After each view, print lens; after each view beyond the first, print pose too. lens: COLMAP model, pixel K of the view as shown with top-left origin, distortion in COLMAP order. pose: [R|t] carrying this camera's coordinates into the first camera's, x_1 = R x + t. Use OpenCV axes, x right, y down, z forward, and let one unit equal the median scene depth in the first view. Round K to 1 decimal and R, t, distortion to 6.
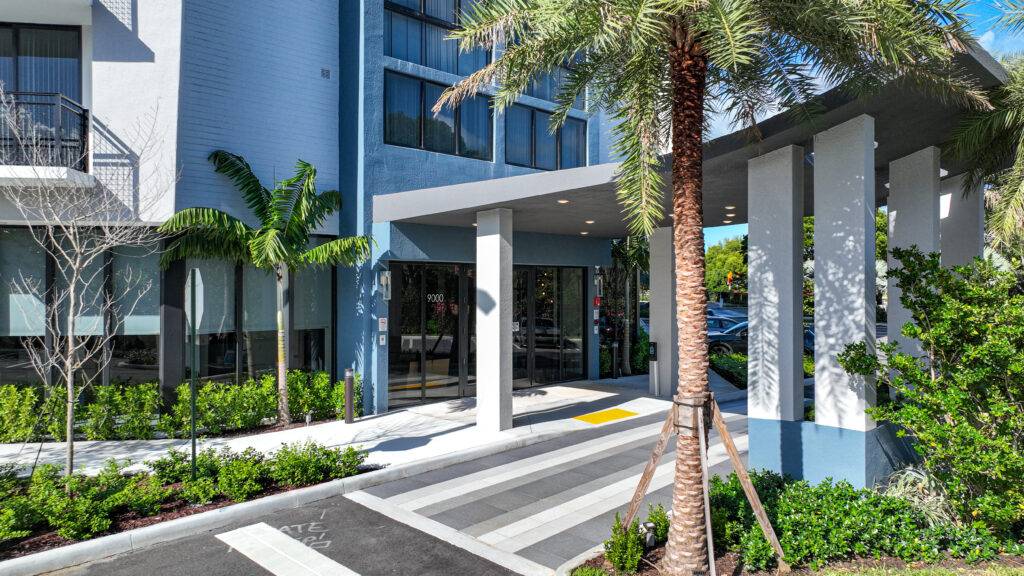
lens RADIAL K [[735.0, 0, 516.6], [0, 735.0, 286.7], [0, 0, 1]] dist [0.008231, 0.005915]
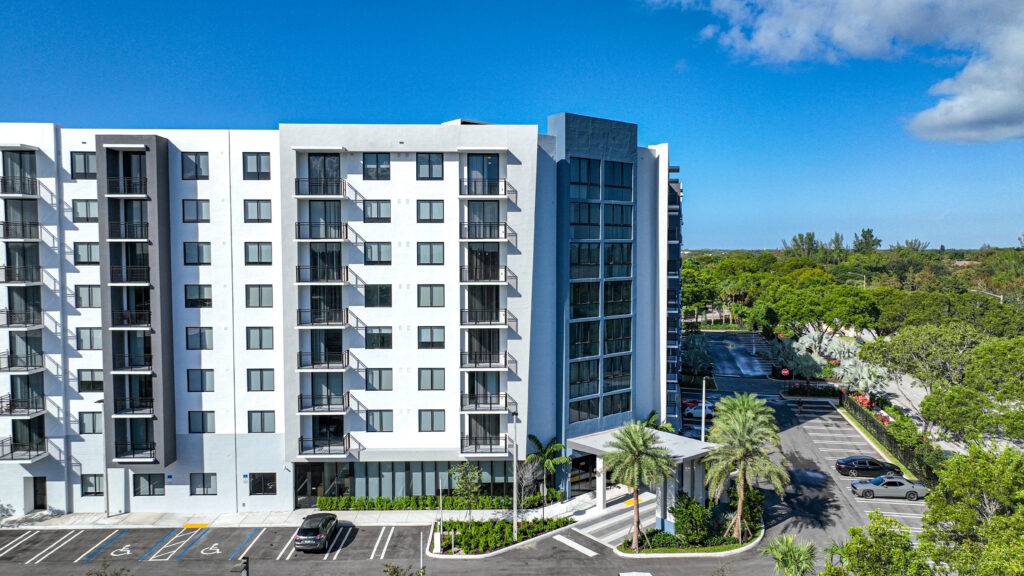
lens RADIAL K [[735.0, 0, 516.6], [0, 735.0, 286.7], [0, 0, 1]] dist [0.008231, 0.005915]
pose [[0.993982, 0.005220, -0.109416, -0.075305], [0.001454, 0.998147, 0.060827, -1.646772], [0.109531, -0.060620, 0.992133, -3.857533]]
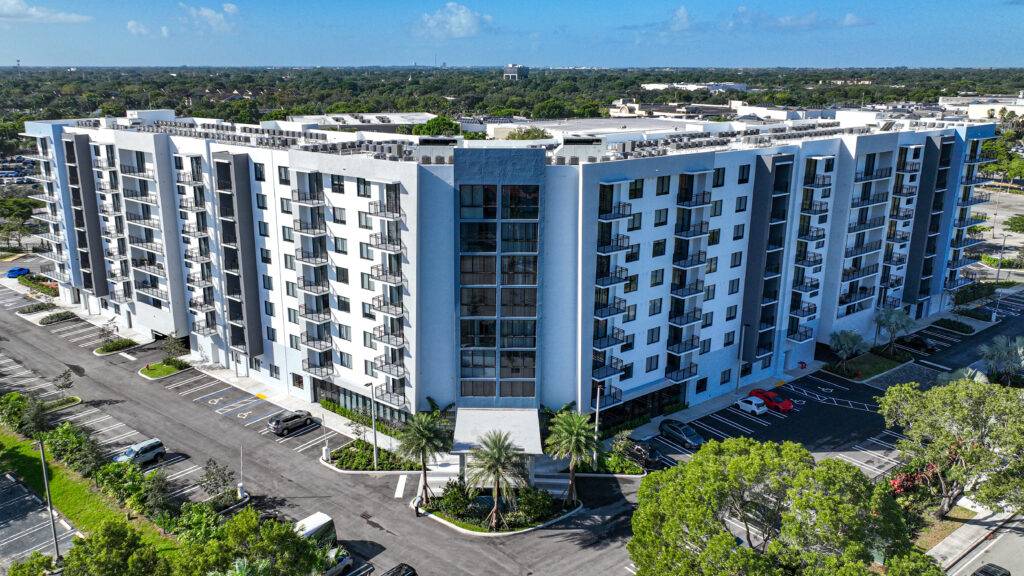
lens RADIAL K [[767.2, 0, 500.3], [0, 767.2, 282.9], [0, 0, 1]] dist [0.003524, 0.010586]
pose [[0.692922, 0.195453, -0.694015, 4.730072], [-0.004167, 0.963626, 0.267222, -3.224376], [0.721000, -0.182272, 0.668532, -2.764156]]
